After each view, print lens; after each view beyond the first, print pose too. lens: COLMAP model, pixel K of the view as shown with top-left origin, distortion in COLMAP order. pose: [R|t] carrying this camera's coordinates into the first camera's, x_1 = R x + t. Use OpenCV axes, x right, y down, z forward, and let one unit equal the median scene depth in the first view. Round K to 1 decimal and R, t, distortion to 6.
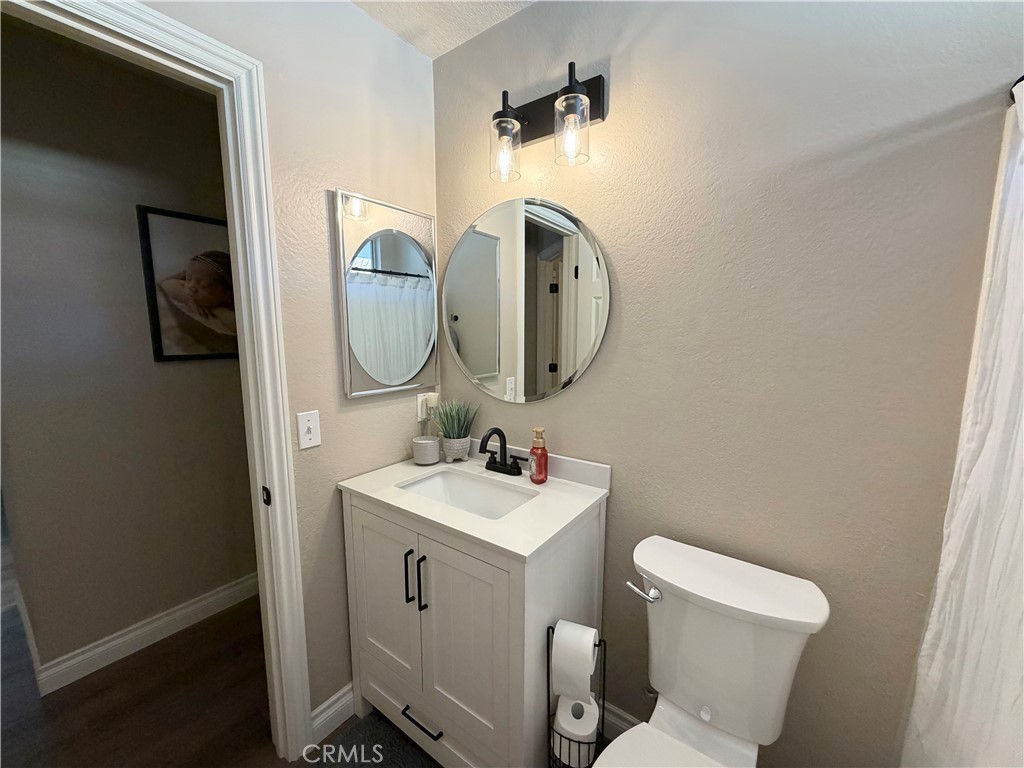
lens RADIAL K [[408.1, 0, 512.4], [0, 408.1, 382.9], [0, 0, 1]] dist [0.000699, -0.000001]
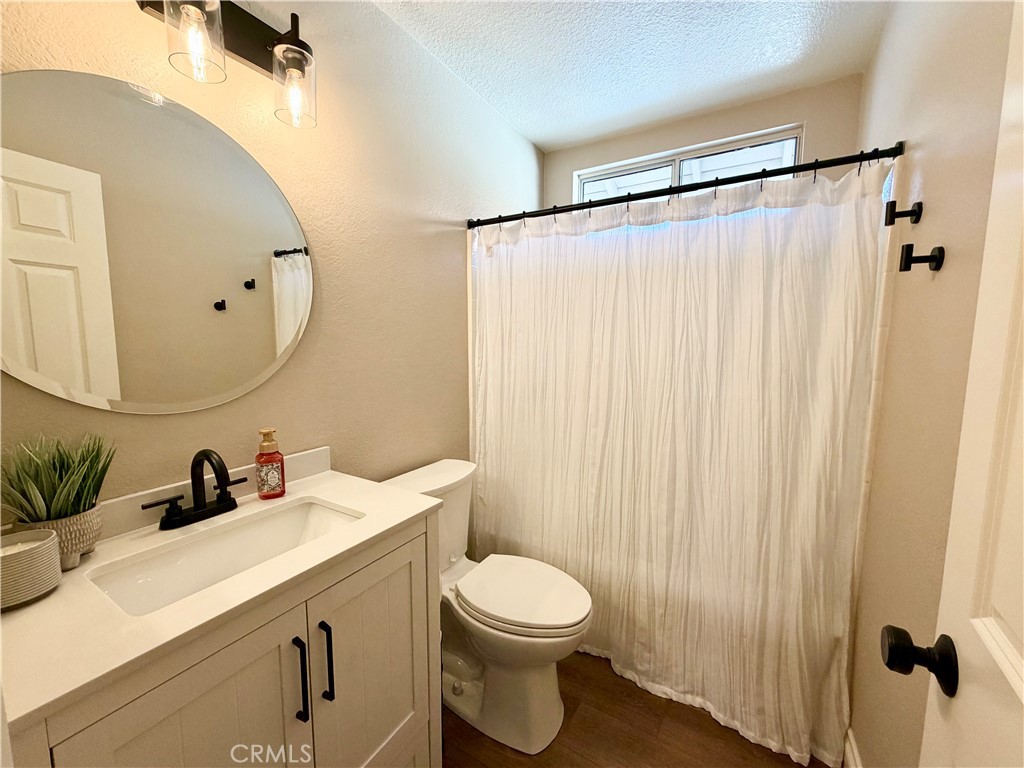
lens RADIAL K [[408.1, 0, 513.3], [0, 408.1, 382.2], [0, 0, 1]] dist [0.000699, -0.000001]
pose [[-0.081378, -0.106844, 0.990940, -0.740759], [0.127335, 0.984976, 0.116657, -0.009970], [-0.988516, 0.135675, -0.066550, 0.565030]]
